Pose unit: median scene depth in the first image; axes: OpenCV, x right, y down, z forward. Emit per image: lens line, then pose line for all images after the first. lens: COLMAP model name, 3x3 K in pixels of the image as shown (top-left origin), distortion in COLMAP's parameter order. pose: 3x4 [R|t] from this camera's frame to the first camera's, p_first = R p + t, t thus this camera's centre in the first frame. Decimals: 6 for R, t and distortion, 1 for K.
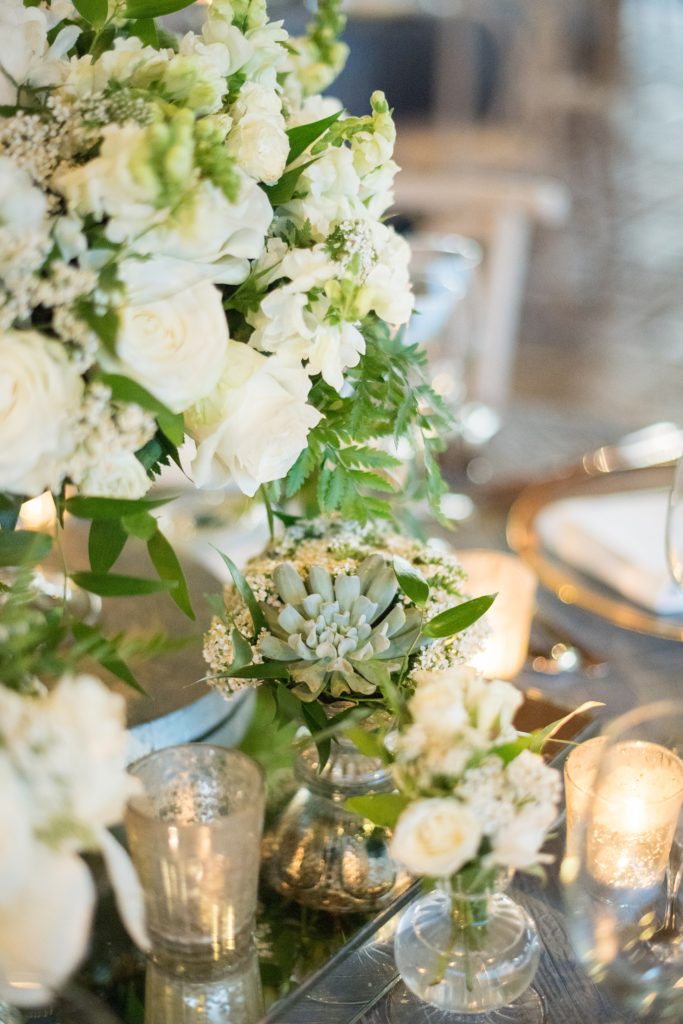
lens RADIAL K [[1498.7, 0, 341.5], [0, 1498.7, 512.0], [0, 0, 1]] dist [-0.209435, -0.013751]
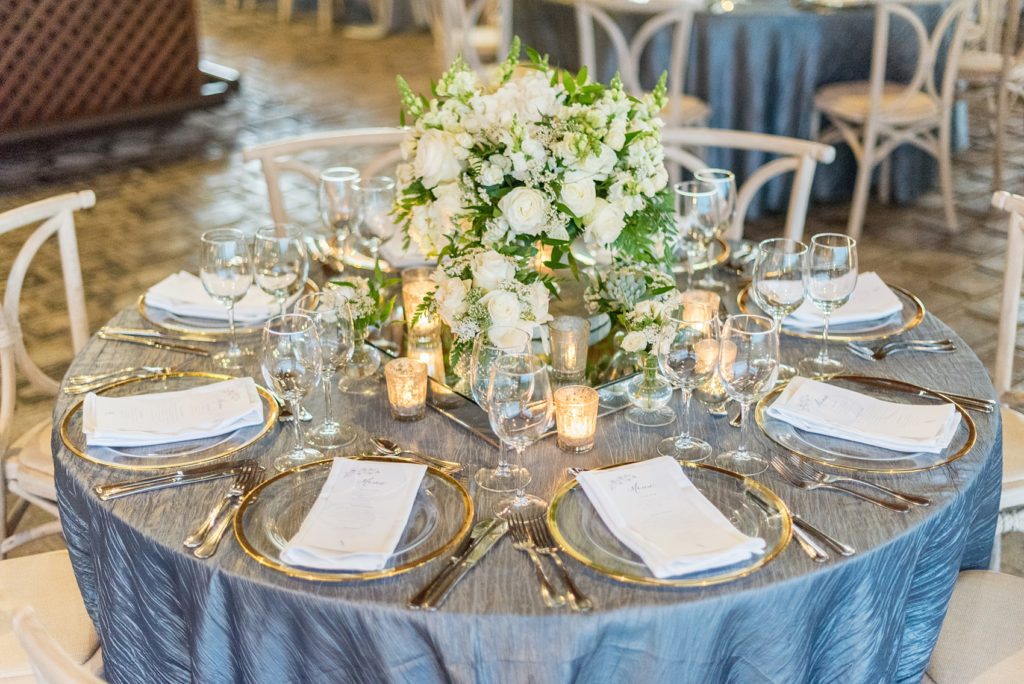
lens RADIAL K [[1475.3, 0, 512.0], [0, 1475.3, 342.0], [0, 0, 1]] dist [-0.013784, -0.022003]
pose [[0.957804, 0.102105, -0.268674, 0.678650], [-0.114428, 0.992961, -0.030570, 0.337429], [0.263662, 0.060024, 0.962746, -2.266603]]
